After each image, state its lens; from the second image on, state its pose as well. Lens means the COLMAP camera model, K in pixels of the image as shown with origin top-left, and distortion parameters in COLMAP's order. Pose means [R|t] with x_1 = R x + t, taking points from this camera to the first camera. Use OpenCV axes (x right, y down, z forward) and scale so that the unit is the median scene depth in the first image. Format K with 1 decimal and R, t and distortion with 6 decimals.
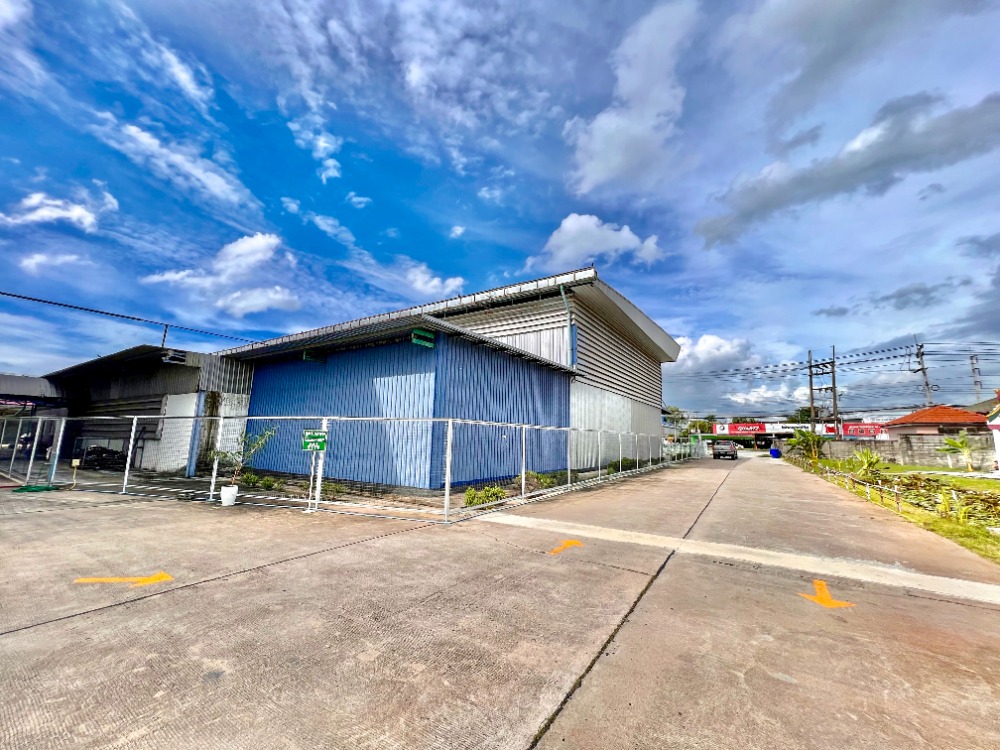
lens RADIAL K [[400.3, 0, 500.0], [0, 400.3, 375.0], [0, 0, 1]] dist [-0.001056, 0.000543]
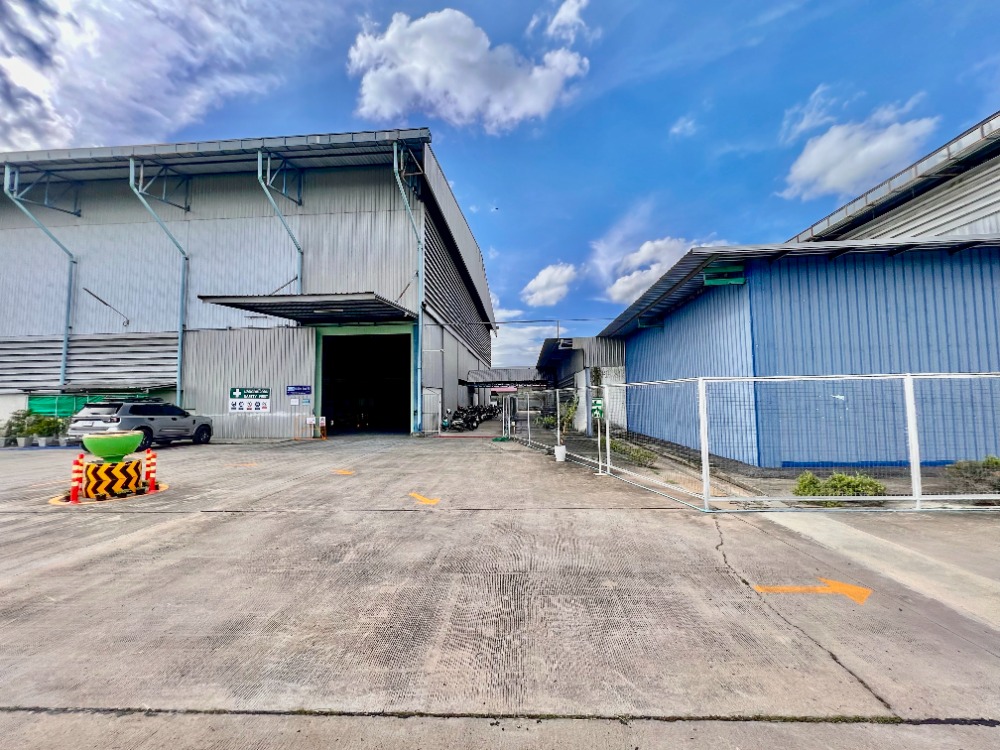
lens RADIAL K [[401.1, 0, 500.0], [0, 401.1, 375.0], [0, 0, 1]] dist [-0.000284, 0.000293]
pose [[0.494205, -0.084114, -0.865266, 0.562953], [0.161894, 0.986802, -0.003461, 0.069724], [0.854138, -0.138371, 0.501300, 0.458456]]
